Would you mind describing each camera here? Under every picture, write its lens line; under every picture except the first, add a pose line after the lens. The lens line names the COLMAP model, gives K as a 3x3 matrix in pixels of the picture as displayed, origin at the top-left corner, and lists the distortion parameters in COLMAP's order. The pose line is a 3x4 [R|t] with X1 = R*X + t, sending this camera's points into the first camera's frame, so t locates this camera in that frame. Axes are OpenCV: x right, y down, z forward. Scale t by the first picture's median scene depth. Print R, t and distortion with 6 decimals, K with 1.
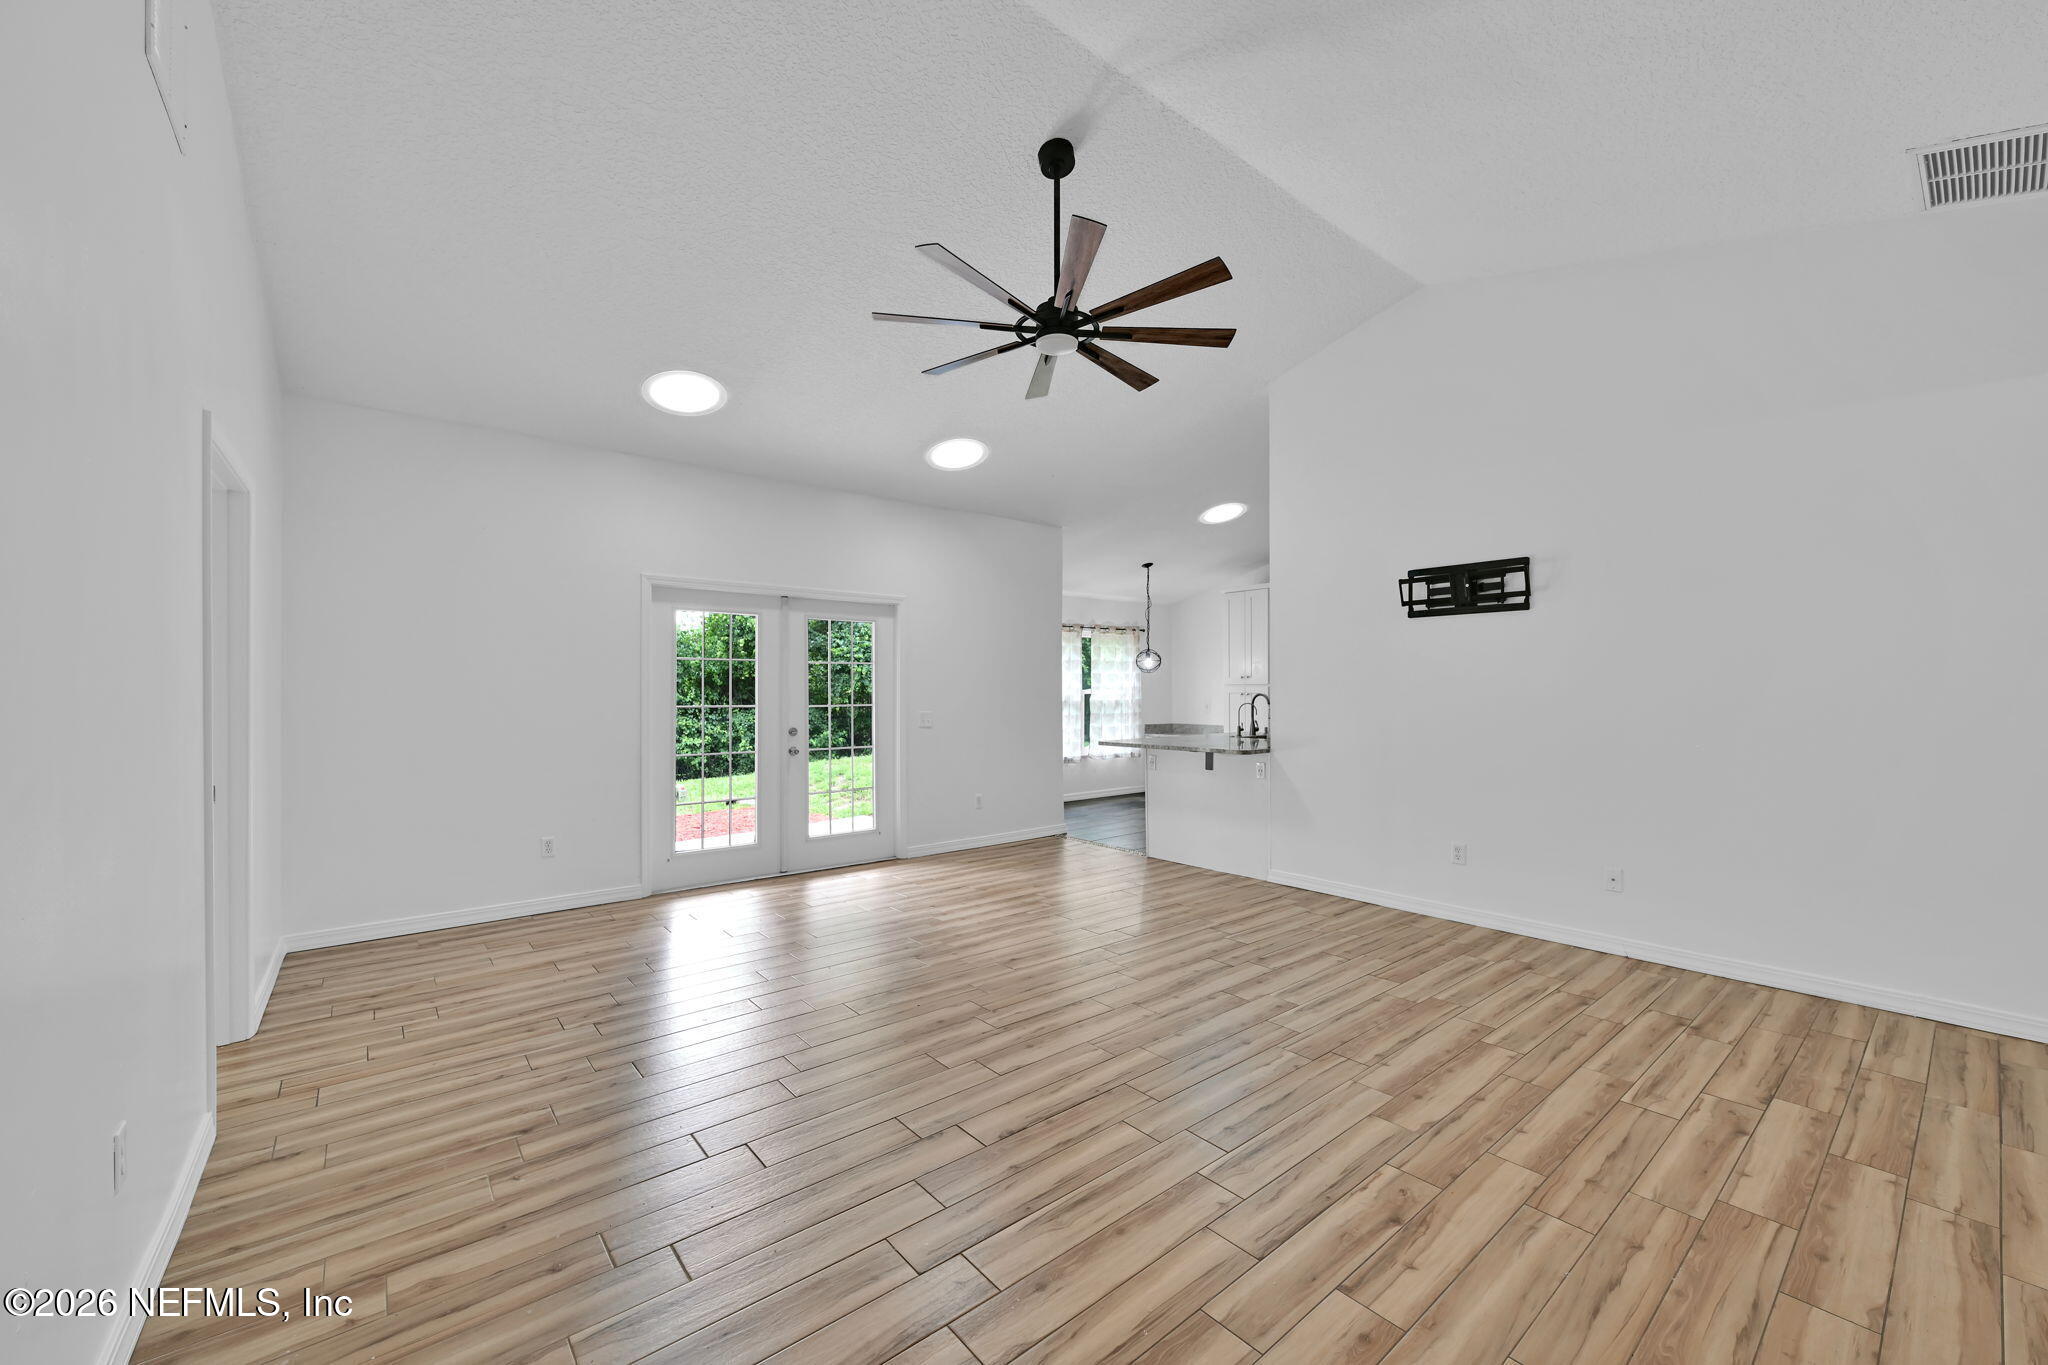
lens RADIAL K [[802.1, 0, 1035.2], [0, 802.1, 687.2], [0, 0, 1]] dist [-0.002908, 0.001652]
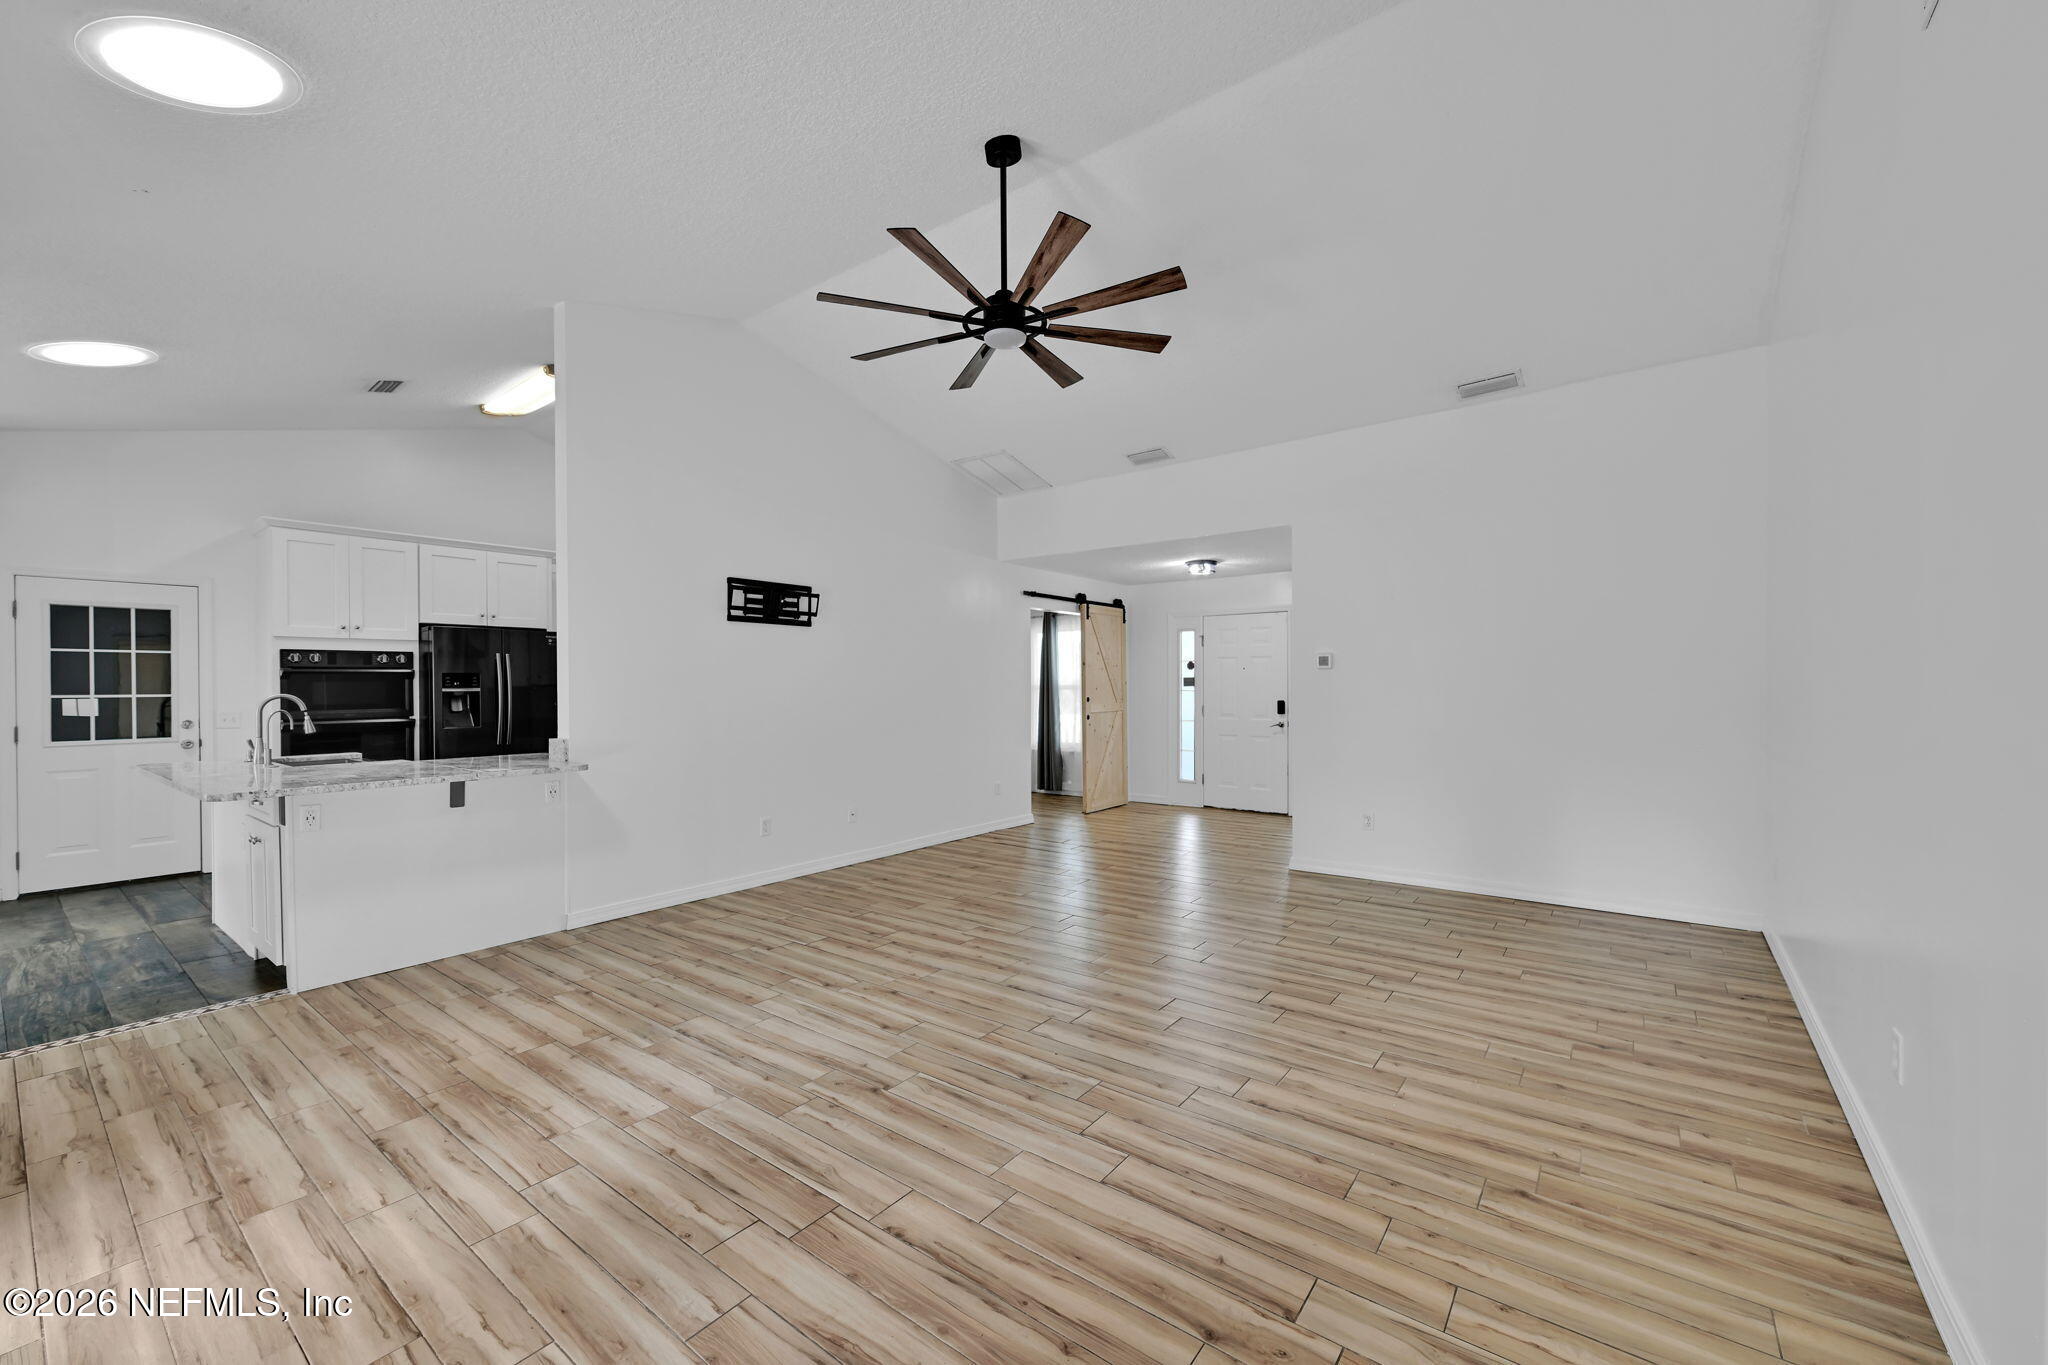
lens RADIAL K [[802.1, 0, 1026.3], [0, 802.1, 687.8], [0, 0, 1]] dist [-0.002908, 0.001652]
pose [[-0.221618, 0.003782, 0.975126, -1.032823], [0.001678, 0.999992, -0.003497, 0.012336], [-0.975132, 0.000861, -0.221623, 1.300125]]
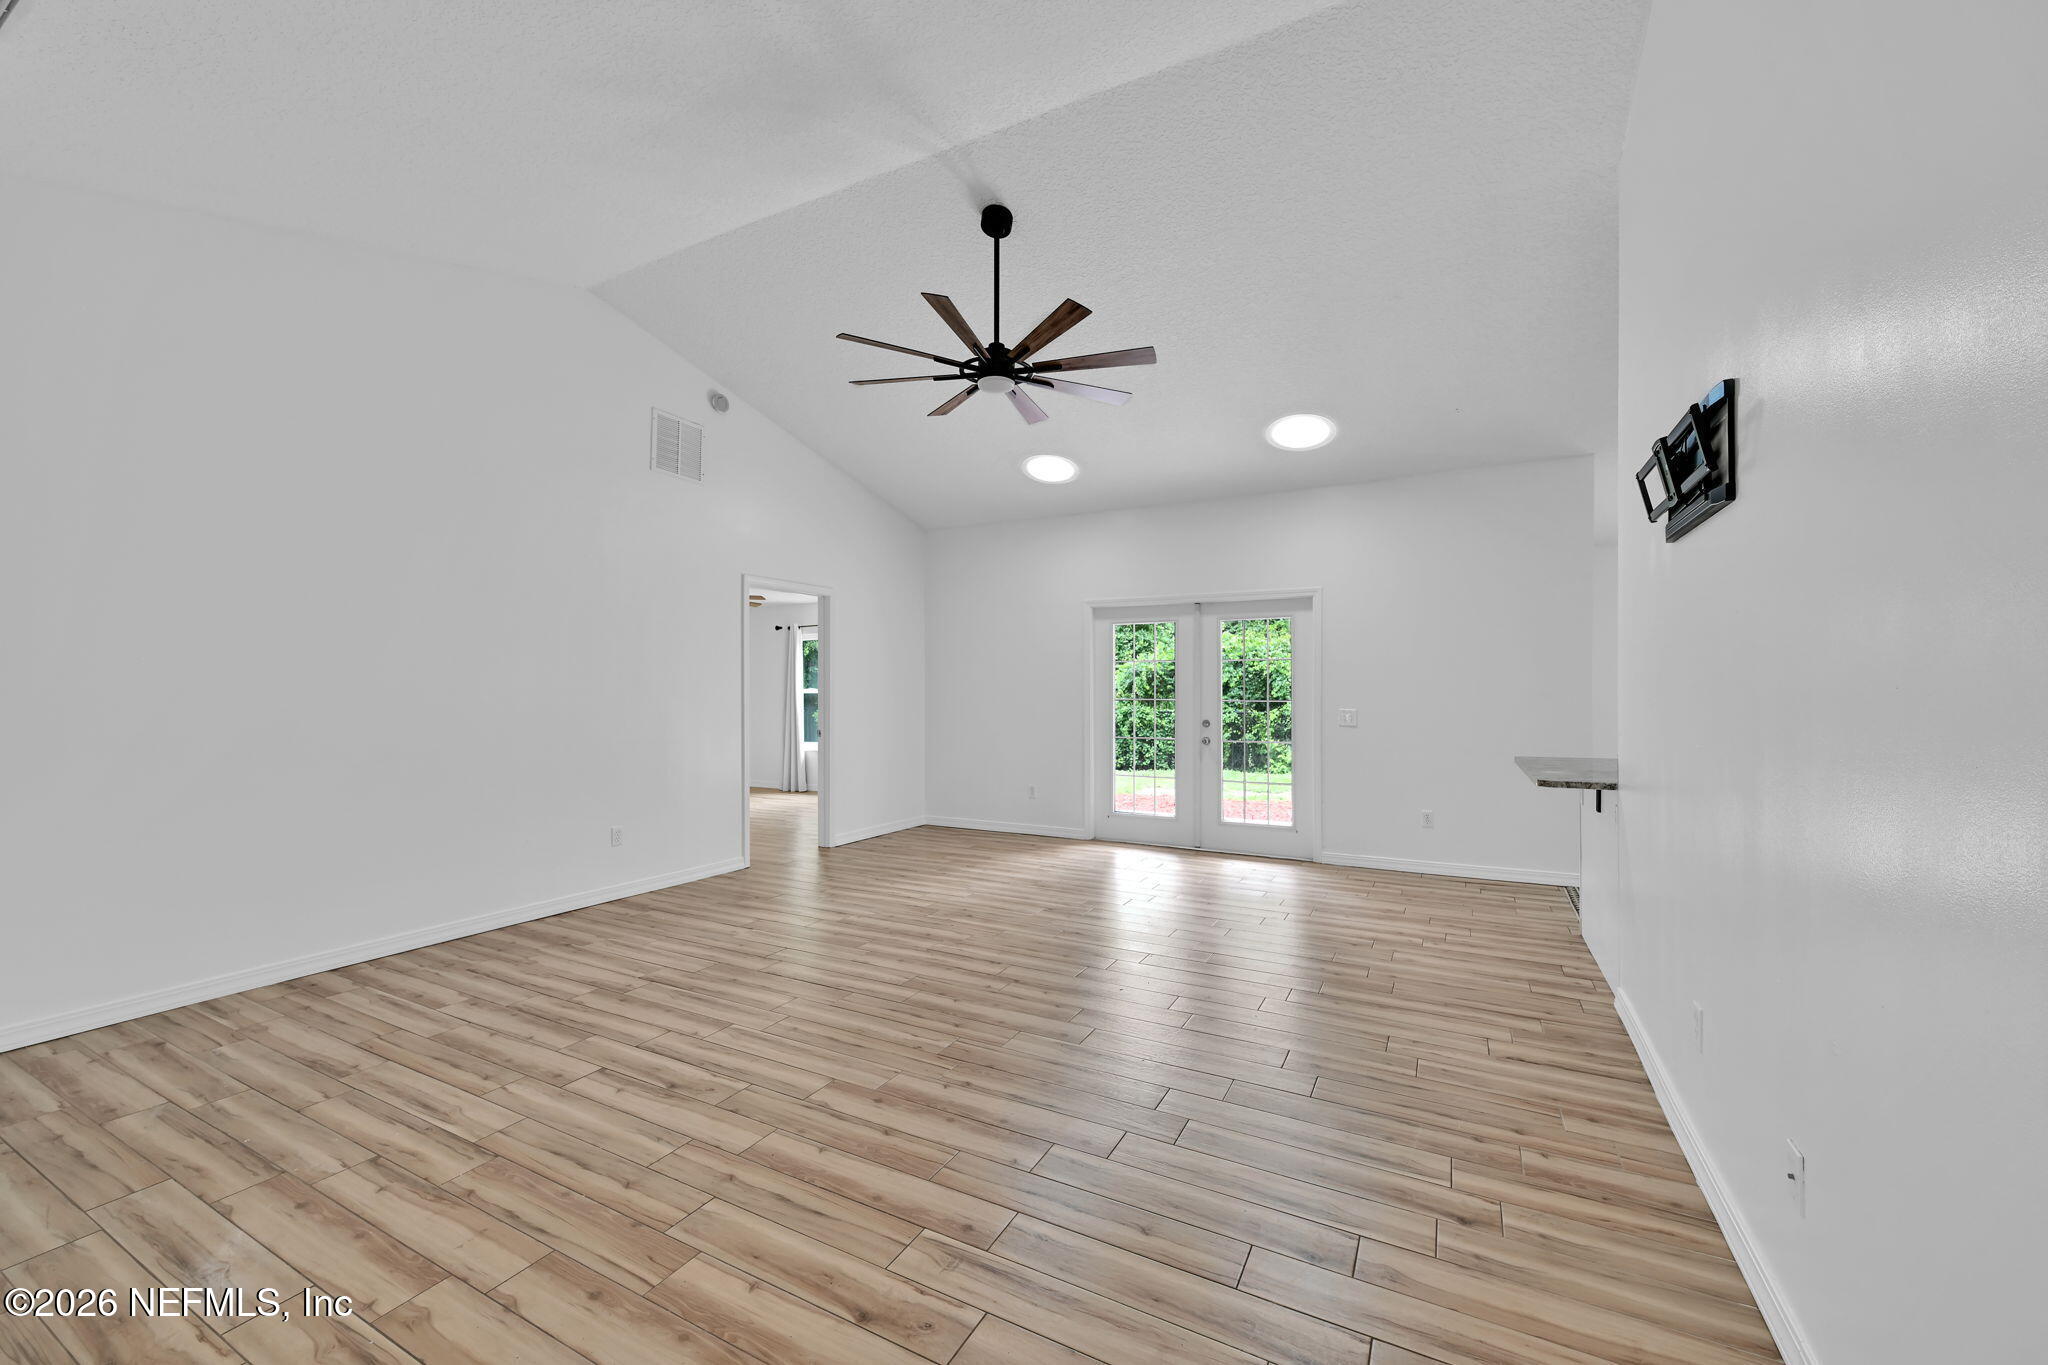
lens RADIAL K [[802.1, 0, 1026.0], [0, 802.1, 686.2], [0, 0, 1]] dist [-0.002908, 0.001652]
pose [[0.375874, -0.002566, -0.926667, 1.201306], [0.006825, 0.999977, 0.000000, 0.003645], [0.926646, -0.006324, 0.375883, 0.660679]]
